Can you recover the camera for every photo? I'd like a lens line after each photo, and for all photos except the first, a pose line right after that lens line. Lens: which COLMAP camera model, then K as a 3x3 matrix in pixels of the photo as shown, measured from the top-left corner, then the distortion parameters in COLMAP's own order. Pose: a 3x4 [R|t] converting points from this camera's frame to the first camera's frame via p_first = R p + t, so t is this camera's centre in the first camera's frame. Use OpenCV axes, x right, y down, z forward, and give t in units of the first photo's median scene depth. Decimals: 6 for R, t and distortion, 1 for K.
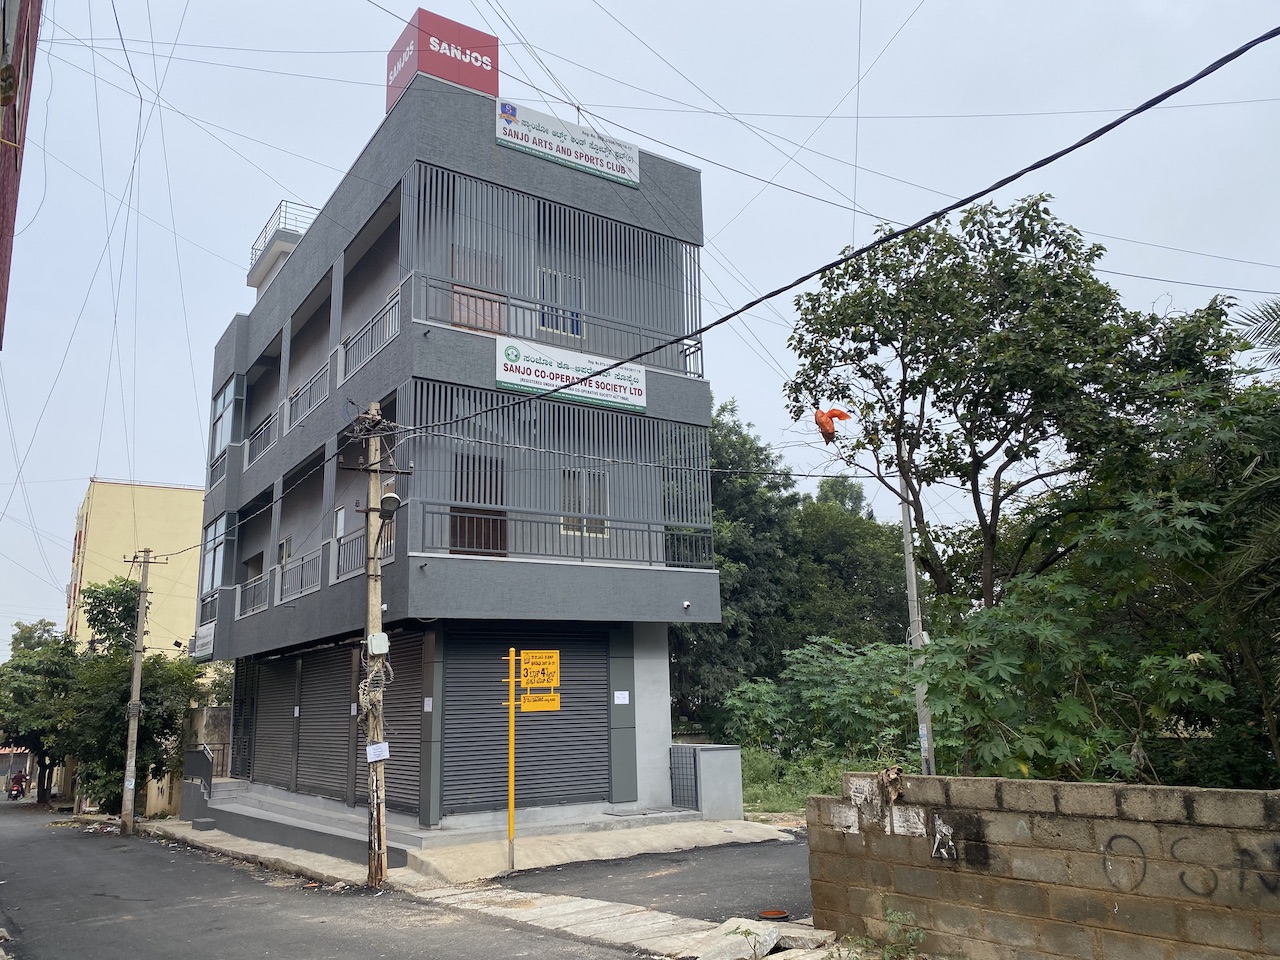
lens RADIAL K [[978.7, 0, 640.3], [0, 978.7, 493.9], [0, 0, 1]] dist [0.005977, -0.015311]
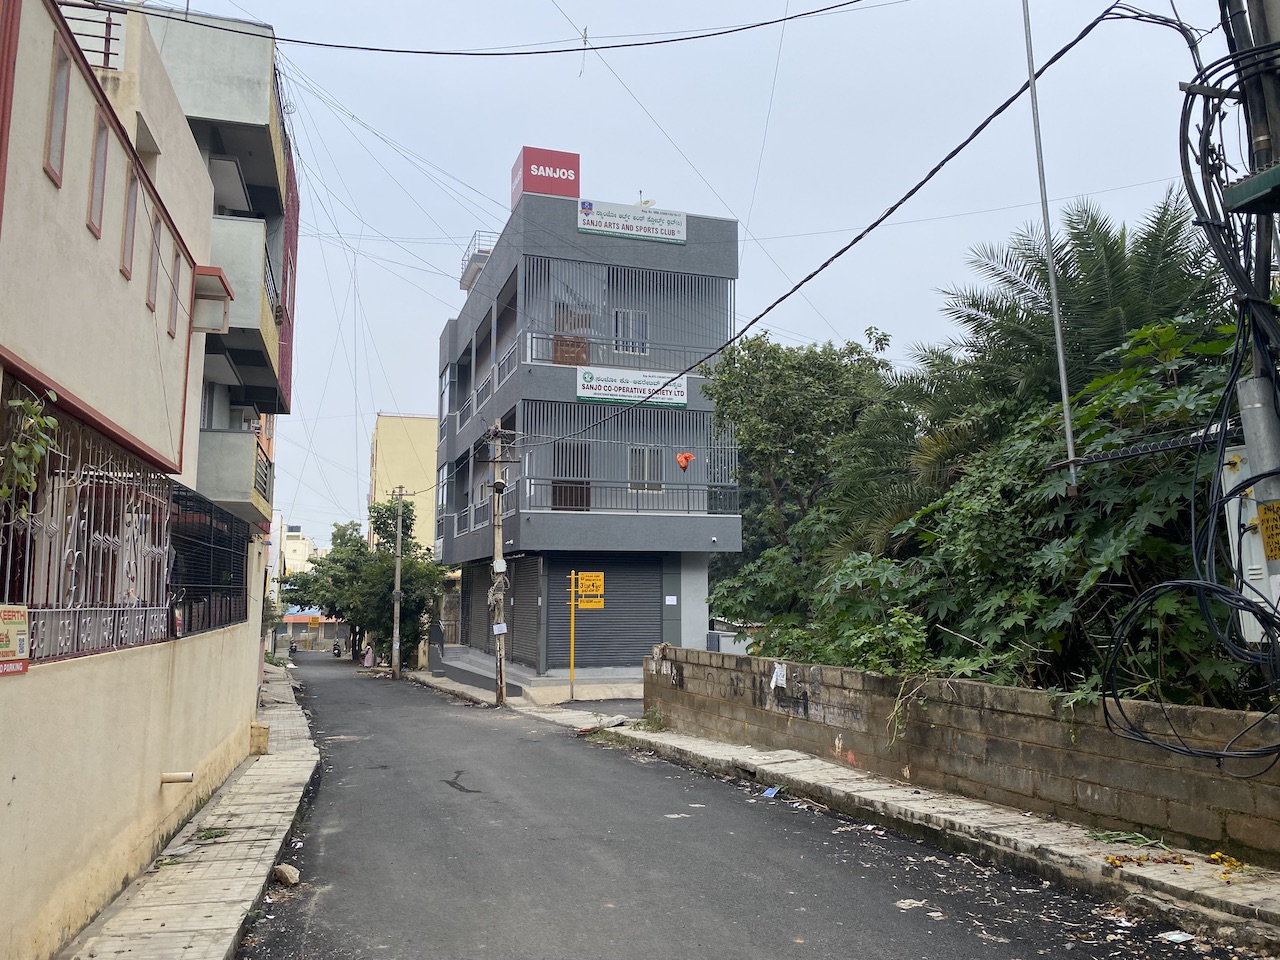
lens RADIAL K [[977.5, 0, 637.3], [0, 977.5, 481.6], [0, 0, 1]] dist [0.022618, -0.030989]
pose [[0.962778, -0.002345, -0.270283, 0.335580], [0.028756, 0.995176, 0.093797, -0.115075], [0.268759, -0.098078, 0.958201, -0.432086]]
